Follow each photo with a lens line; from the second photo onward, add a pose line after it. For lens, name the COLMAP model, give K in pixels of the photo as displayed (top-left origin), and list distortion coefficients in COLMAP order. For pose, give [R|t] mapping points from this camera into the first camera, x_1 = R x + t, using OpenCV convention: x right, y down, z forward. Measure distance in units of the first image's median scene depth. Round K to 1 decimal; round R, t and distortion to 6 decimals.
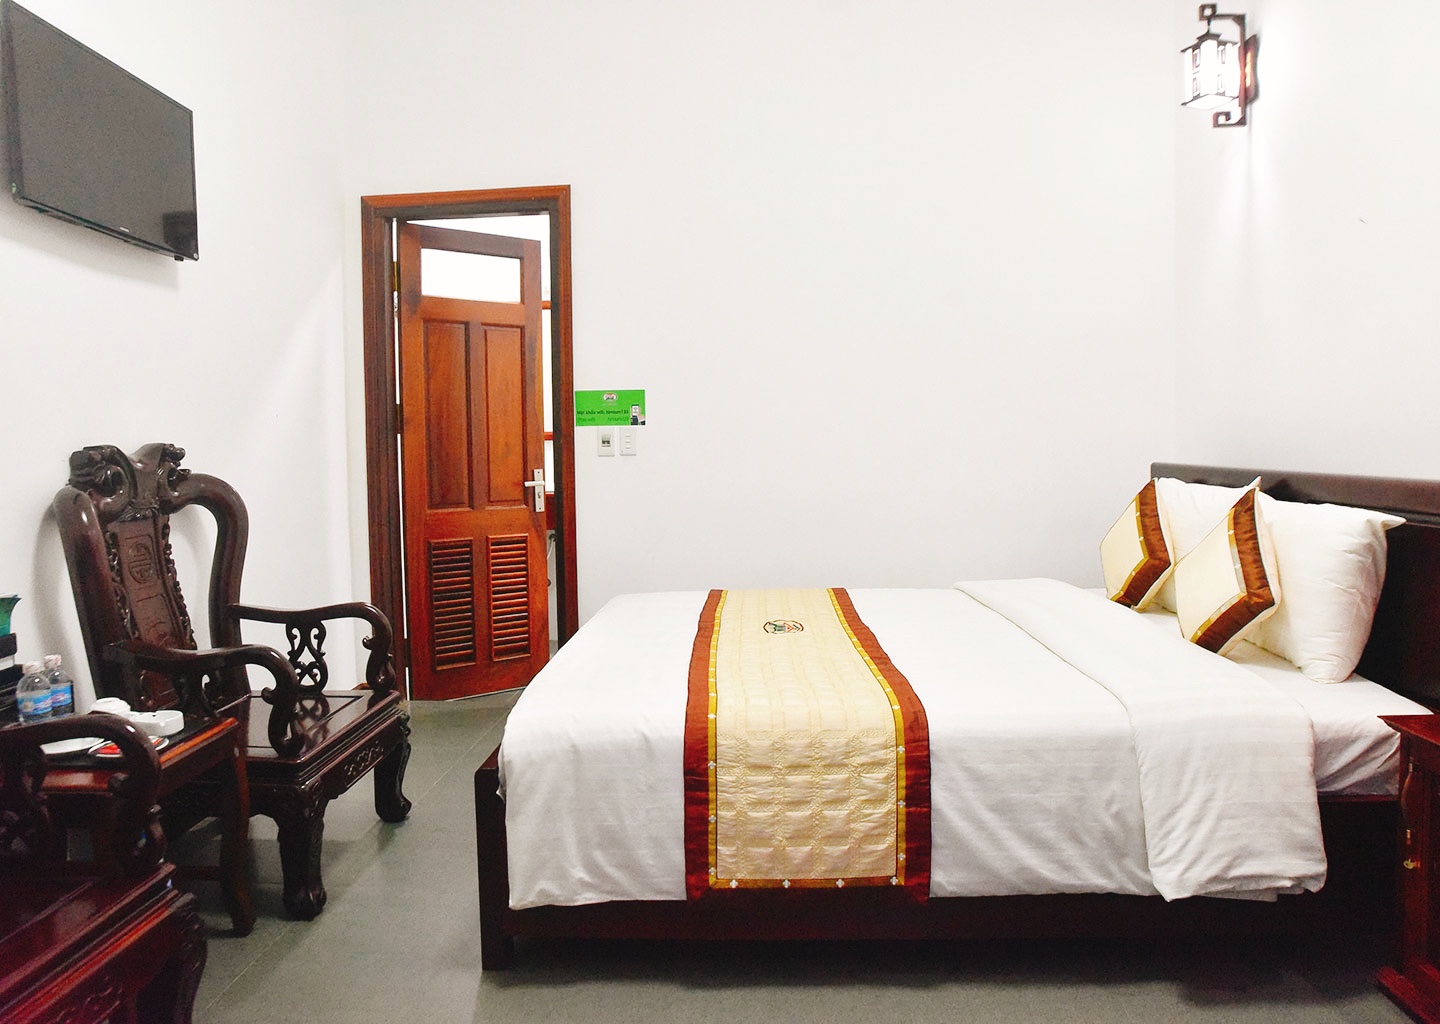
lens RADIAL K [[1060.1, 0, 720.0], [0, 1060.1, 512.0], [0, 0, 1]] dist [-0.127049, 0.096054]
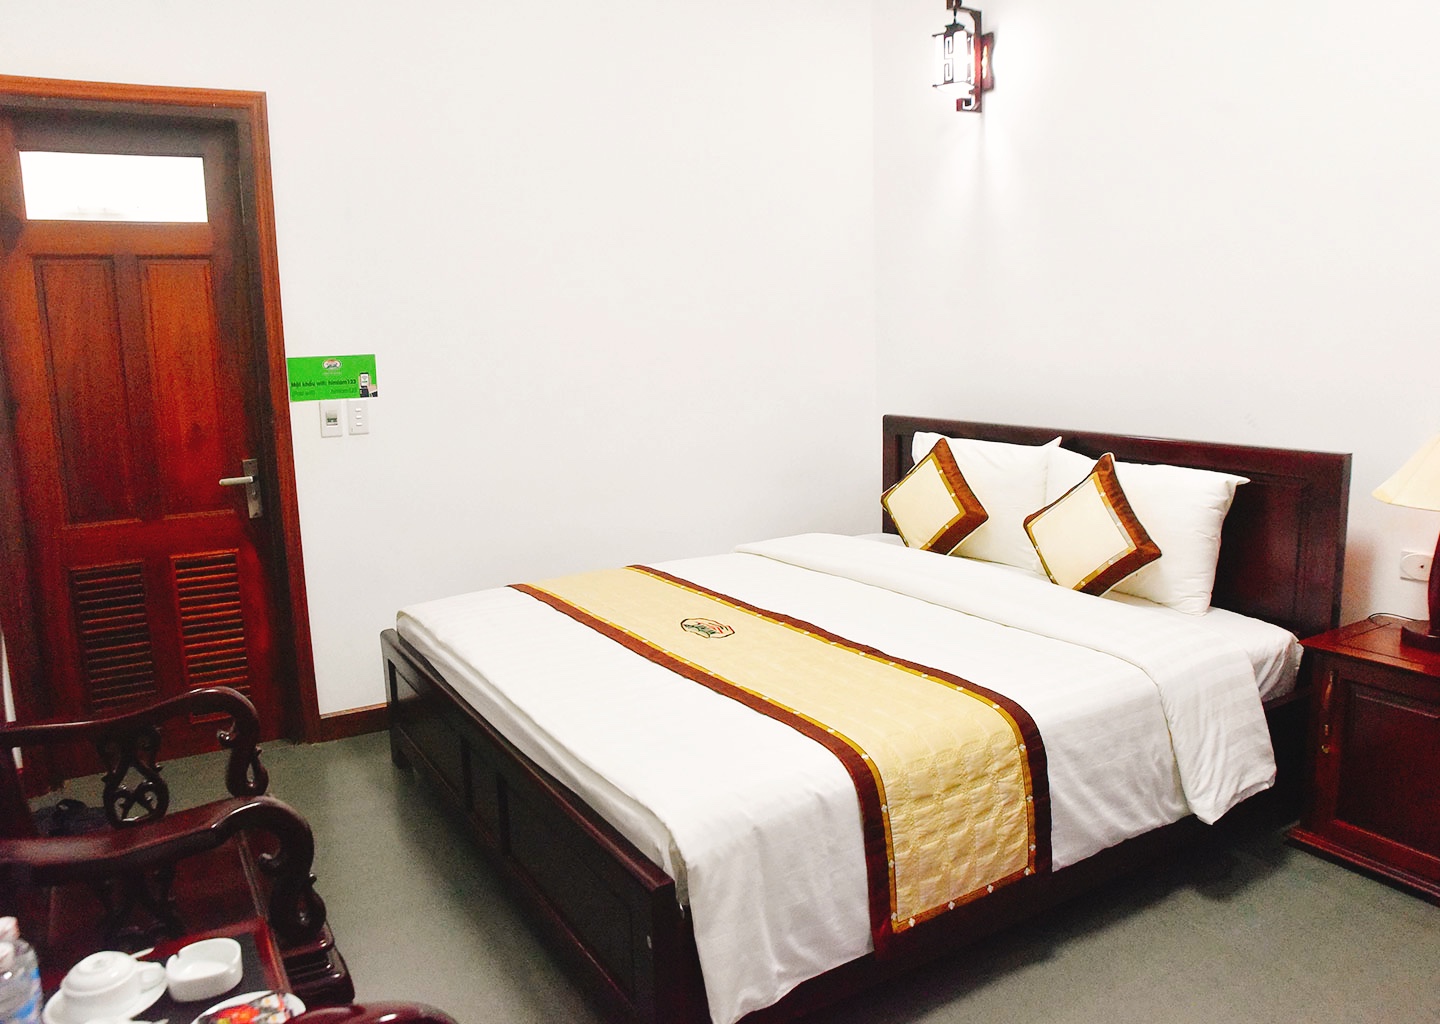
lens RADIAL K [[1060.1, 0, 720.0], [0, 1060.1, 512.0], [0, 0, 1]] dist [-0.127049, 0.096054]
pose [[0.828132, -0.098790, 0.551759, -0.618055], [0.050700, 0.993513, 0.101789, -0.123949], [-0.558235, -0.056321, 0.827769, 0.327557]]
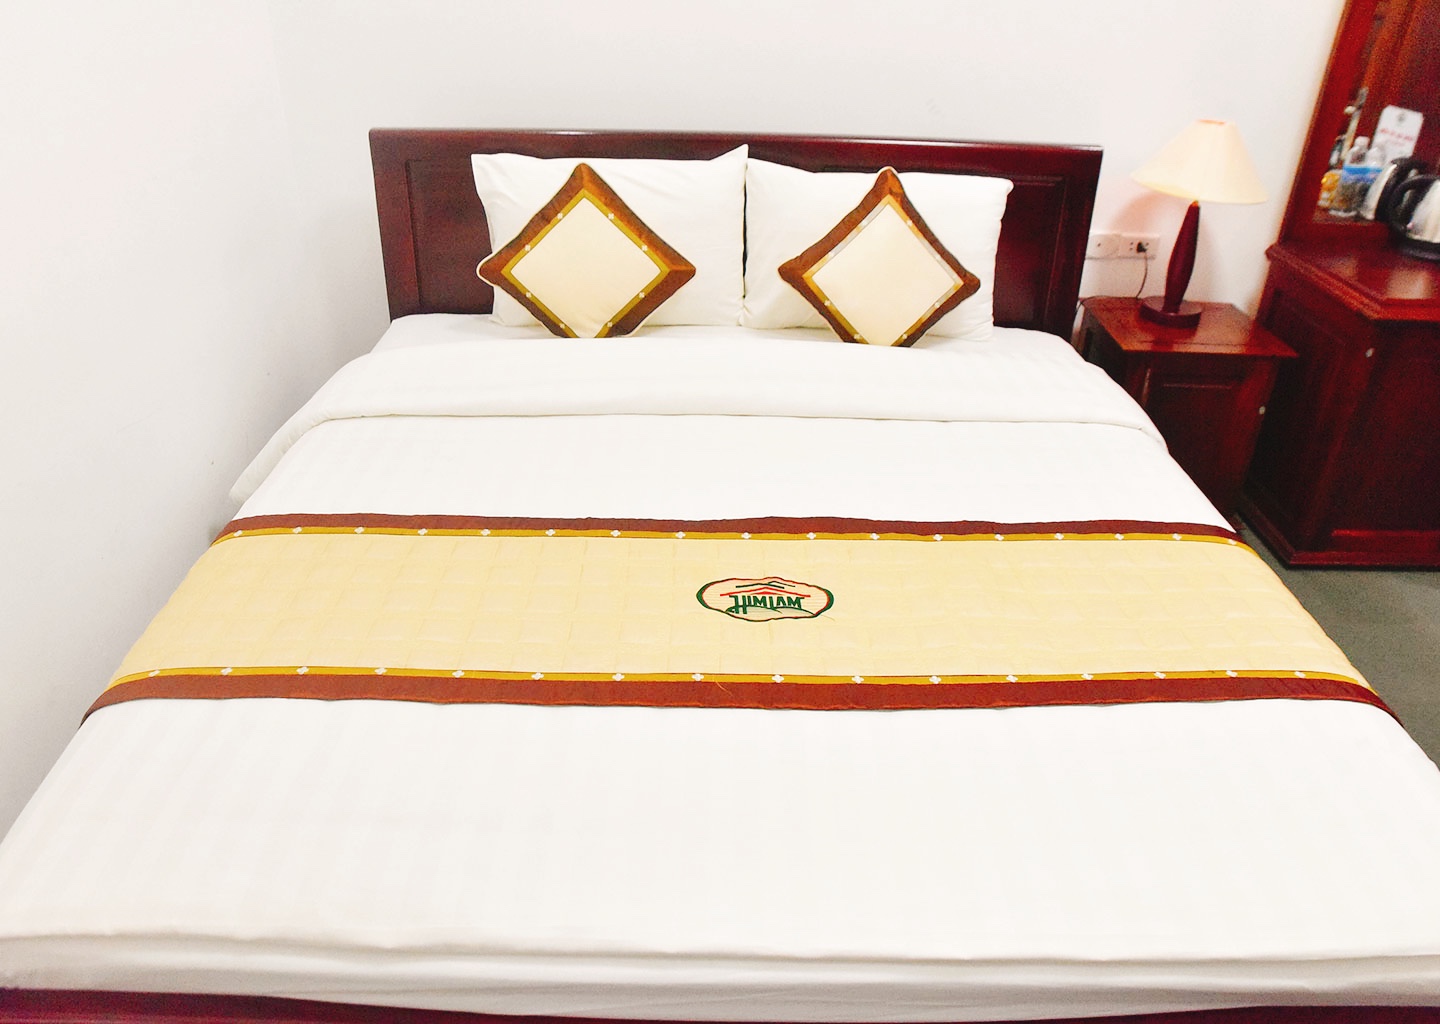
lens RADIAL K [[1051.9, 0, 705.4], [0, 1051.9, 508.9], [0, 0, 1]] dist [-0.124986, 0.088156]
pose [[-0.059024, -0.454938, 0.888565, -0.506730], [0.048767, 0.887740, 0.457755, -0.219789], [-0.997065, 0.070351, -0.030212, 1.478146]]
